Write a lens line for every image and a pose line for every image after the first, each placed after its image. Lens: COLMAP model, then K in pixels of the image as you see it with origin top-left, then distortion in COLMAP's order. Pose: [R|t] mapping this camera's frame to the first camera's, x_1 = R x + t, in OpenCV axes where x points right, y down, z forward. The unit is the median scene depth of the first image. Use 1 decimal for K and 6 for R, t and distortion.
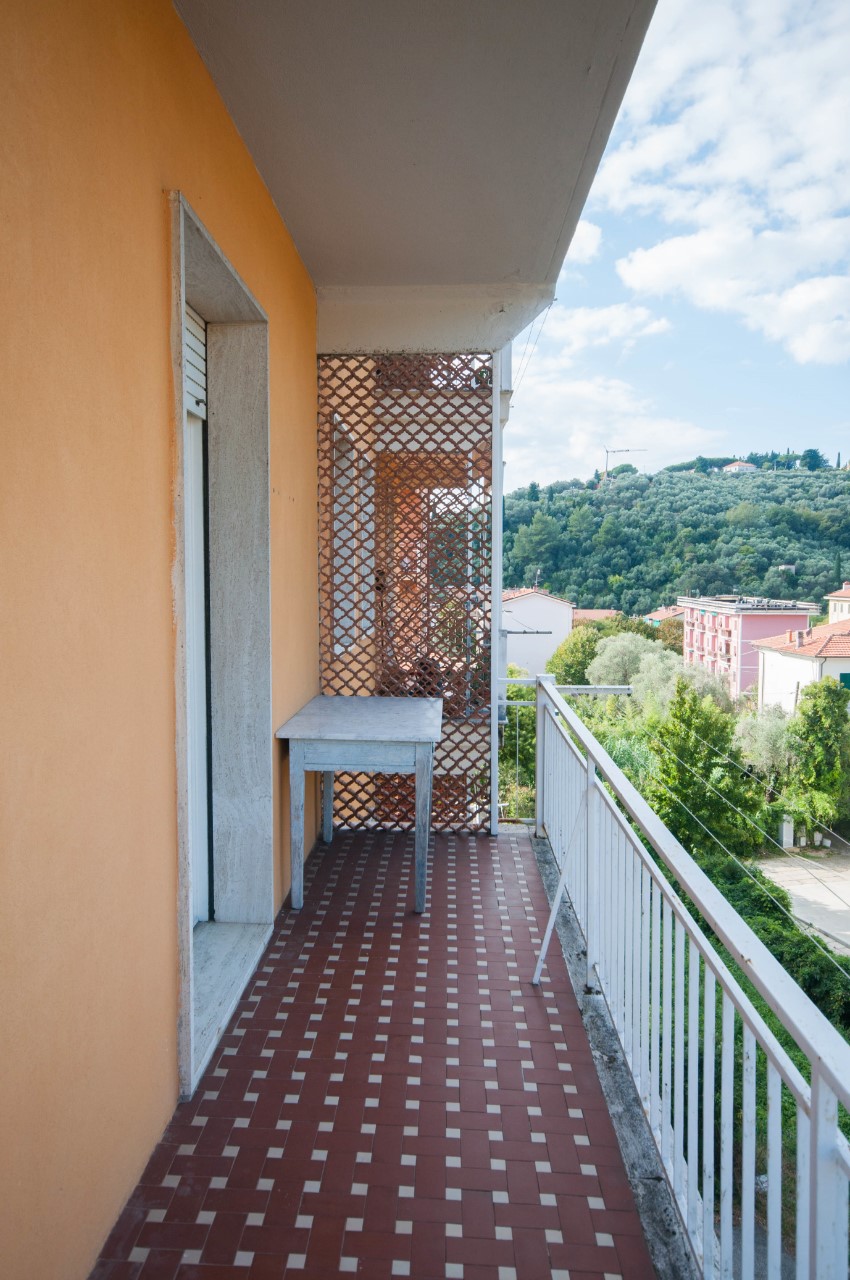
lens RADIAL K [[906.9, 0, 425.0], [0, 906.9, 640.0], [0, 0, 1]] dist [0.023127, 0.005529]
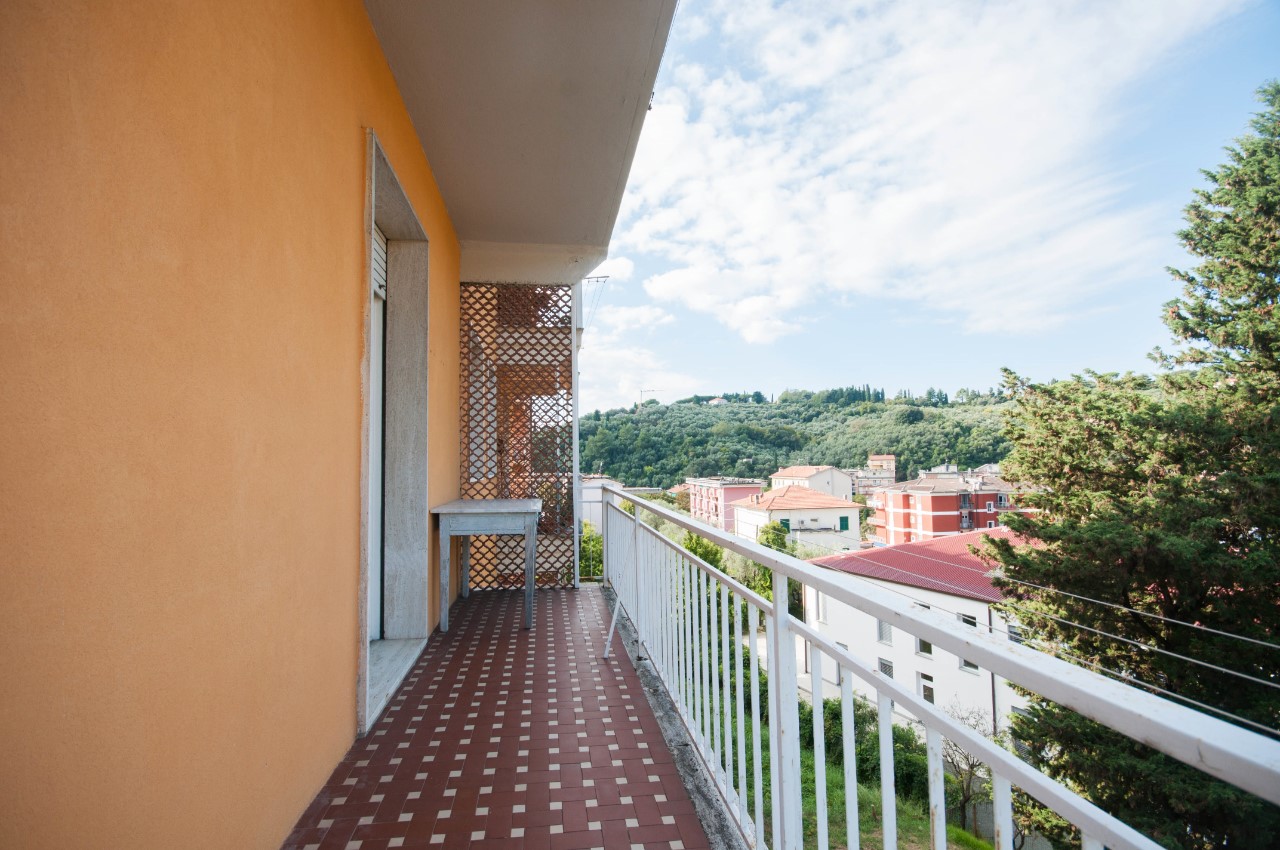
lens RADIAL K [[571.3, 0, 637.3], [0, 571.3, 439.4], [0, 0, 1]] dist [0.002119, 0.000031]
pose [[0.982542, -0.007484, 0.185889, -0.002998], [0.029367, 0.992903, -0.115248, 0.111257], [-0.183707, 0.118695, 0.975789, 0.002469]]
